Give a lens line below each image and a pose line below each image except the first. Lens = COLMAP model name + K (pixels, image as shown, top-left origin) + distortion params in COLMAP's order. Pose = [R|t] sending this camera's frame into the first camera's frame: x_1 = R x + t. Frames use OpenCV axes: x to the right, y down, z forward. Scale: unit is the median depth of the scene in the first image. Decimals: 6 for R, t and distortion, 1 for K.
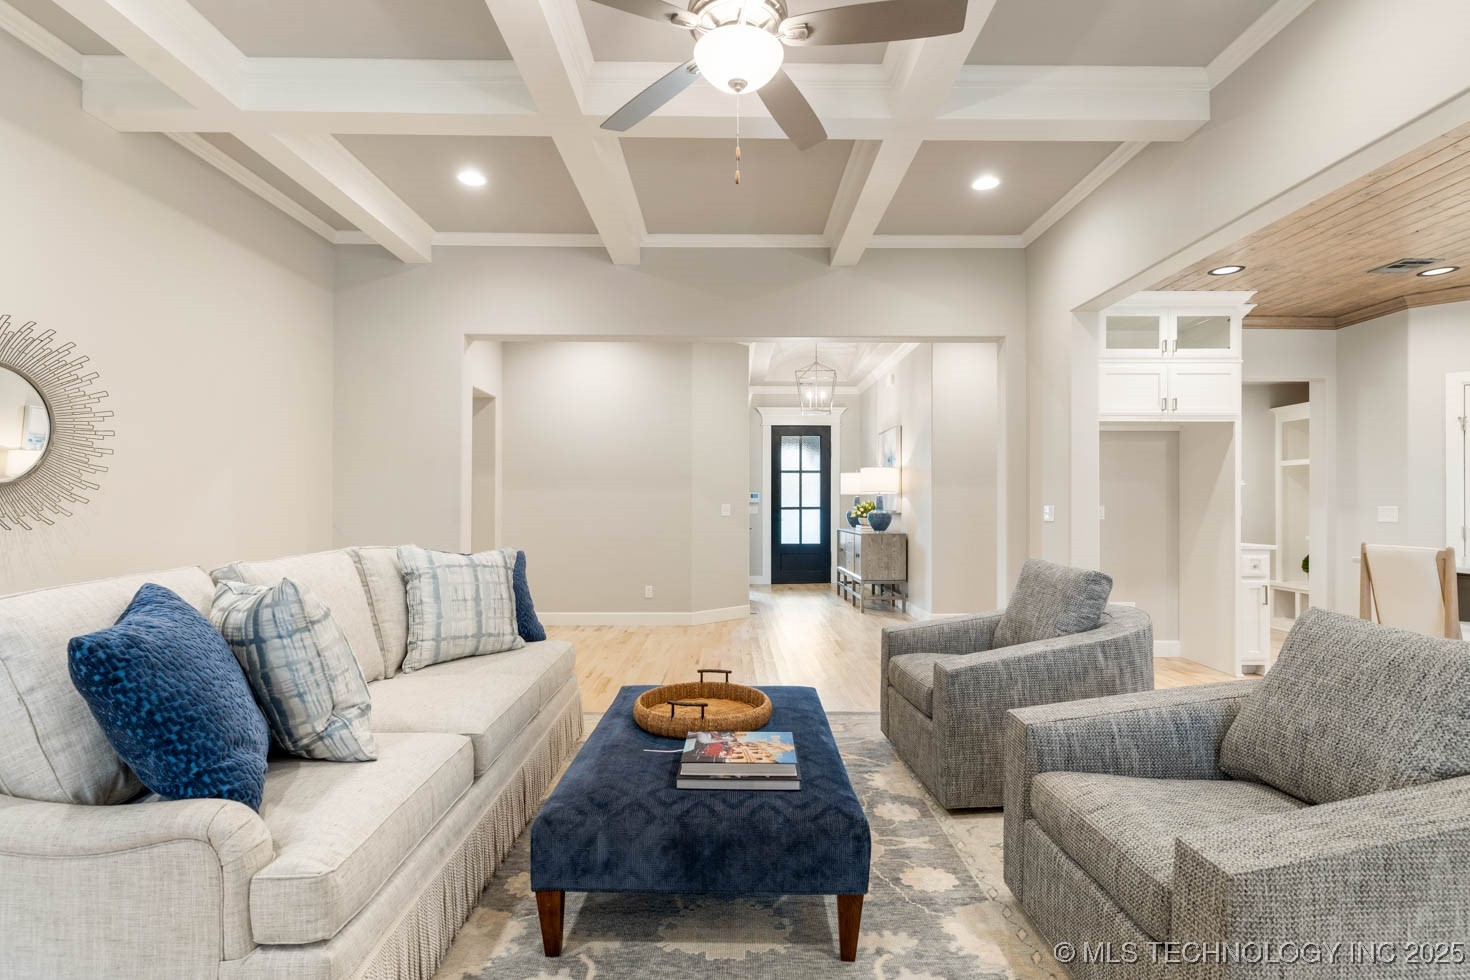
lens RADIAL K [[705.4, 0, 739.5], [0, 705.4, 498.5], [0, 0, 1]] dist [0.001361, 0.001039]
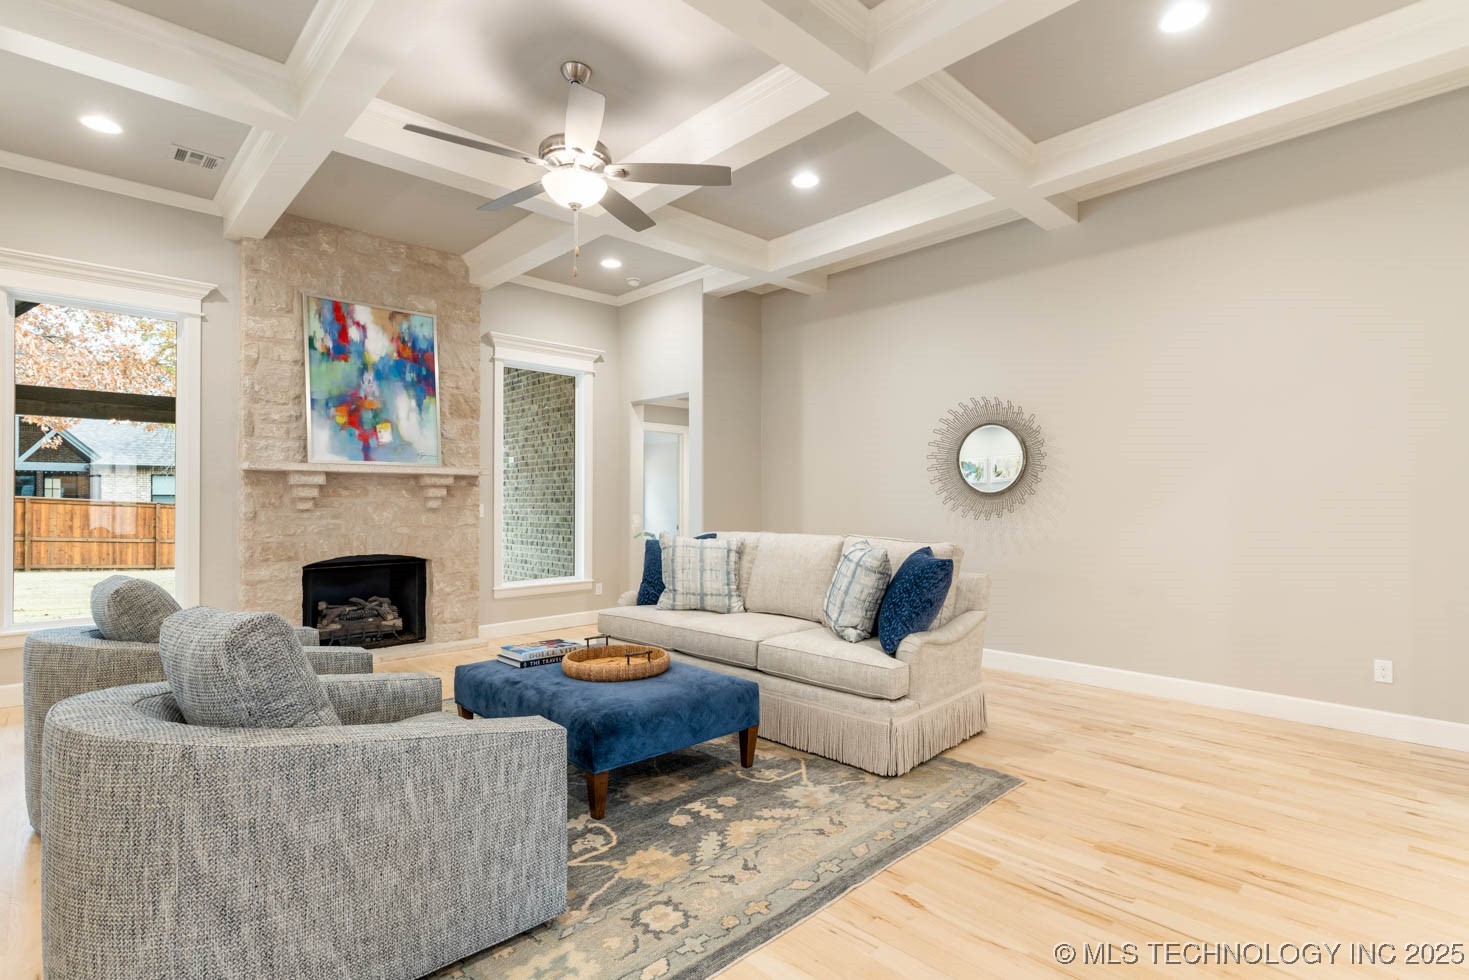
lens RADIAL K [[704.9, 0, 734.0], [0, 704.9, 499.4], [0, 0, 1]] dist [0.001361, 0.001039]
pose [[-0.728313, -0.006027, -0.685218, 0.519461], [0.003883, 0.999909, -0.012922, 0.012510], [0.685234, -0.012073, -0.728223, 1.597188]]
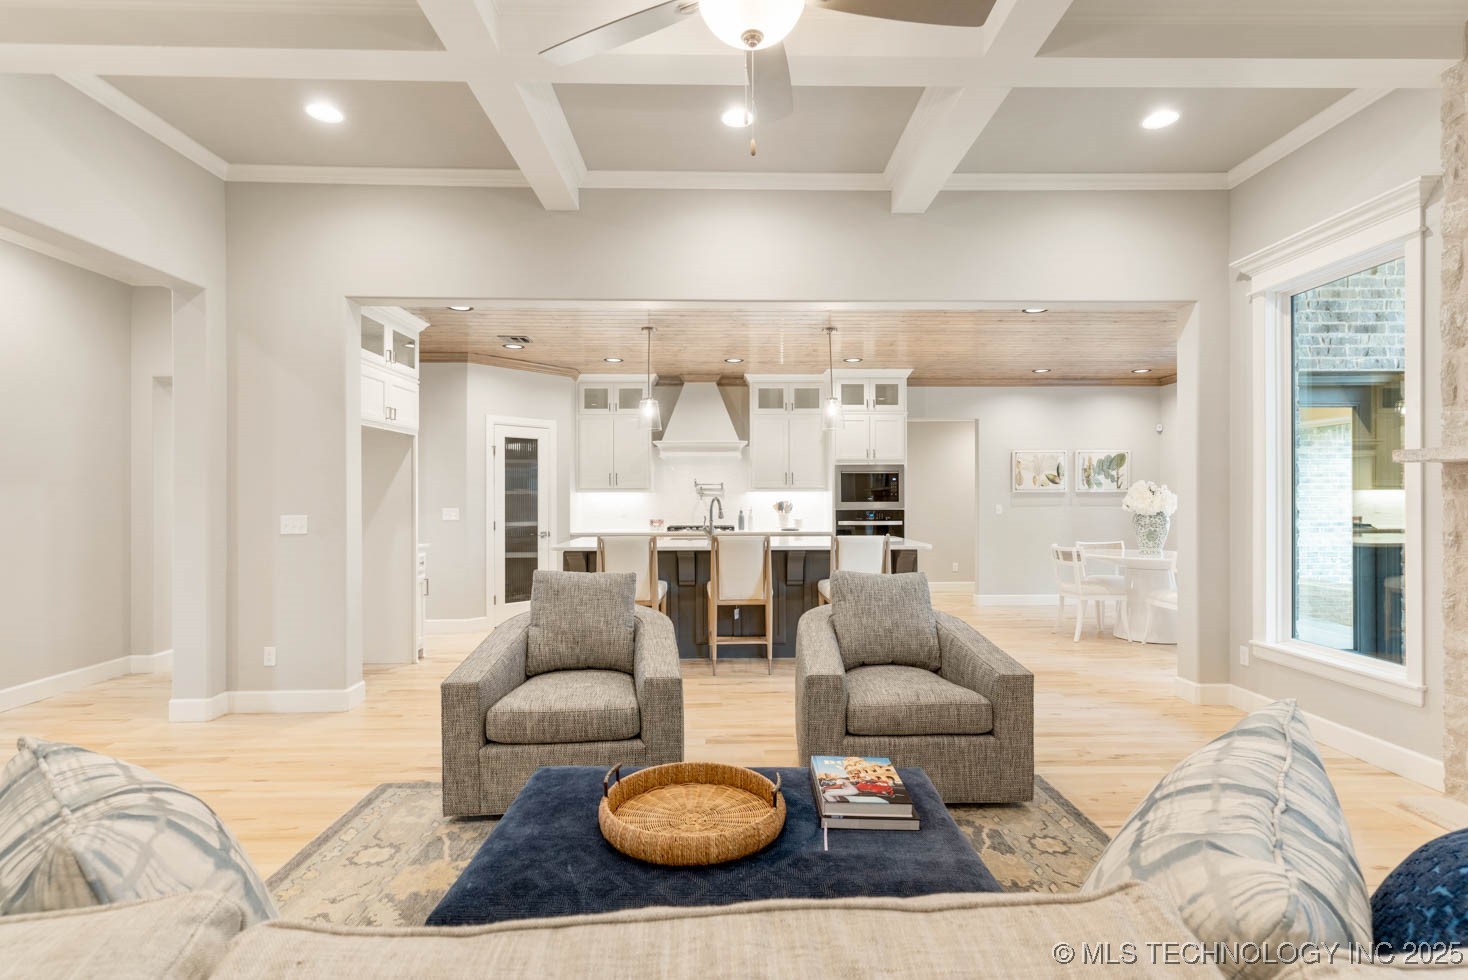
lens RADIAL K [[704.4, 0, 736.3], [0, 704.4, 497.9], [0, 0, 1]] dist [0.001361, 0.001039]
pose [[-0.010380, -0.005534, 0.999931, -0.608349], [-0.004976, 0.999973, 0.005483, -0.027688], [-0.999934, -0.004919, -0.010408, 0.733378]]
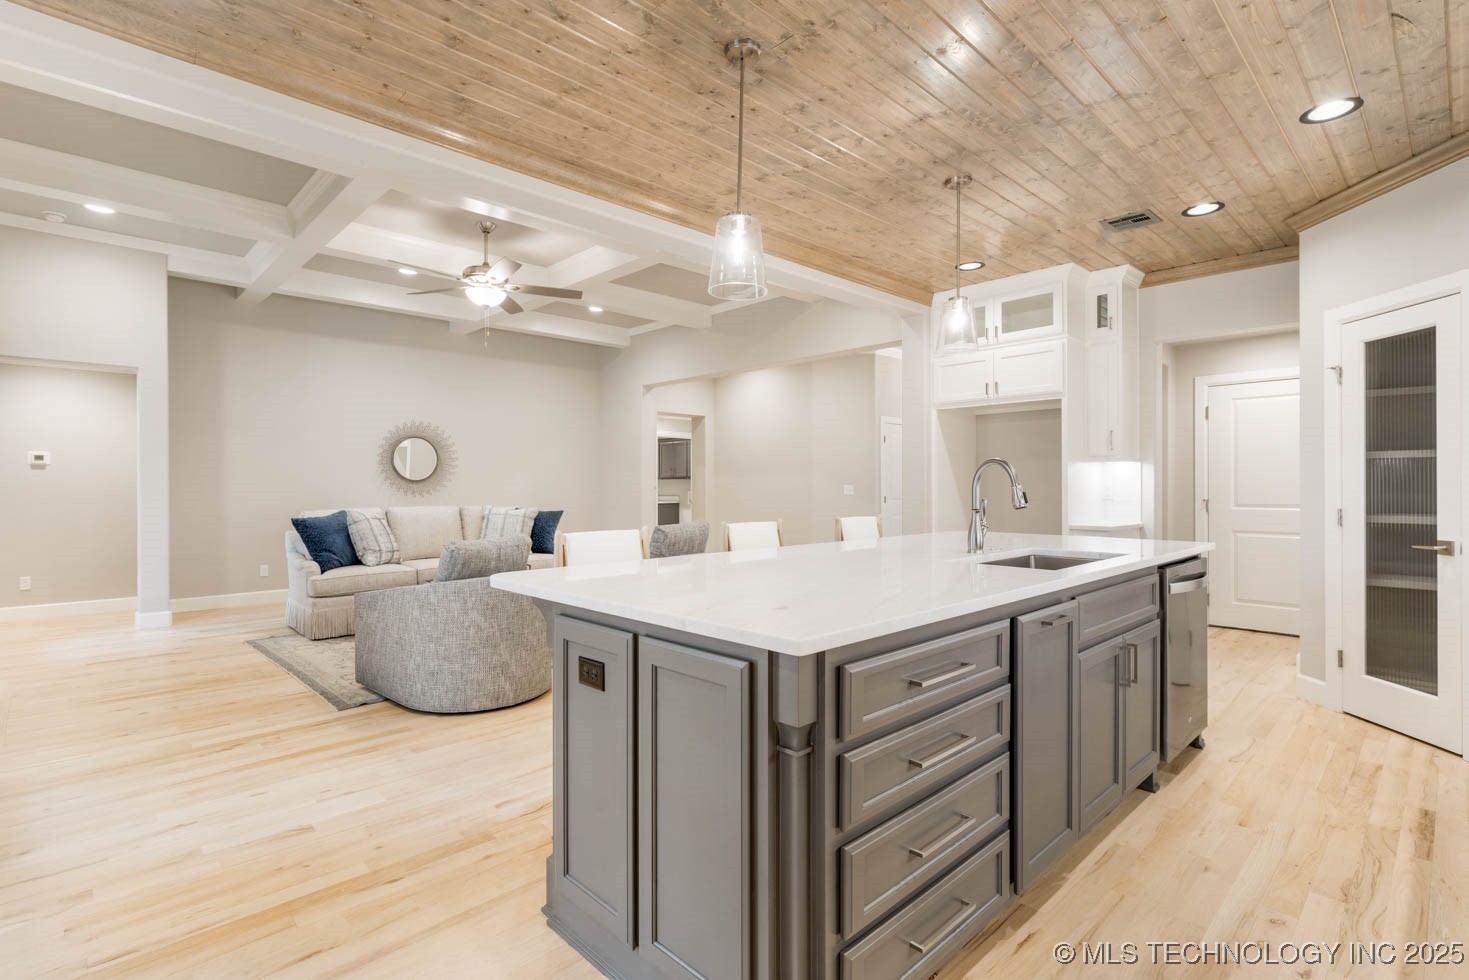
lens RADIAL K [[704.9, 0, 734.5], [0, 704.9, 485.3], [0, 0, 1]] dist [0.001361, 0.001039]
pose [[0.687819, -0.006725, -0.725852, 1.604292], [0.012255, 0.999922, 0.002349, 0.006435], [0.725779, -0.010511, 0.687847, -0.005395]]
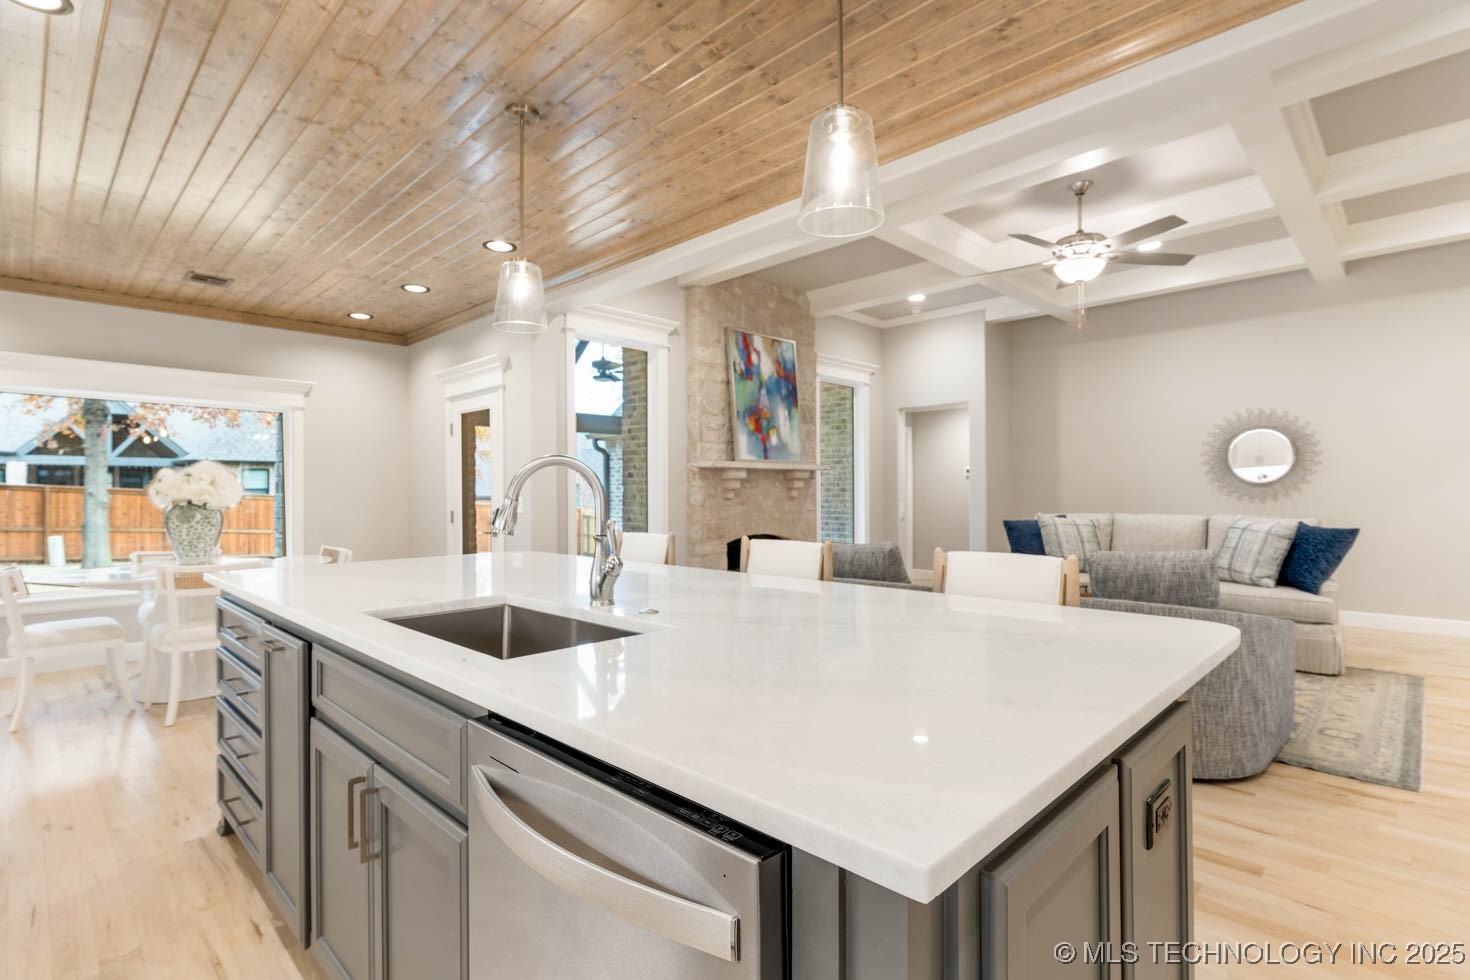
lens RADIAL K [[705.4, 0, 732.2], [0, 705.4, 484.7], [0, 0, 1]] dist [0.001361, 0.001039]
pose [[-0.708597, -0.006991, -0.705579, 1.499138], [0.009935, 0.999753, -0.019883, 0.012160], [0.705543, -0.021099, -0.708353, 1.223056]]
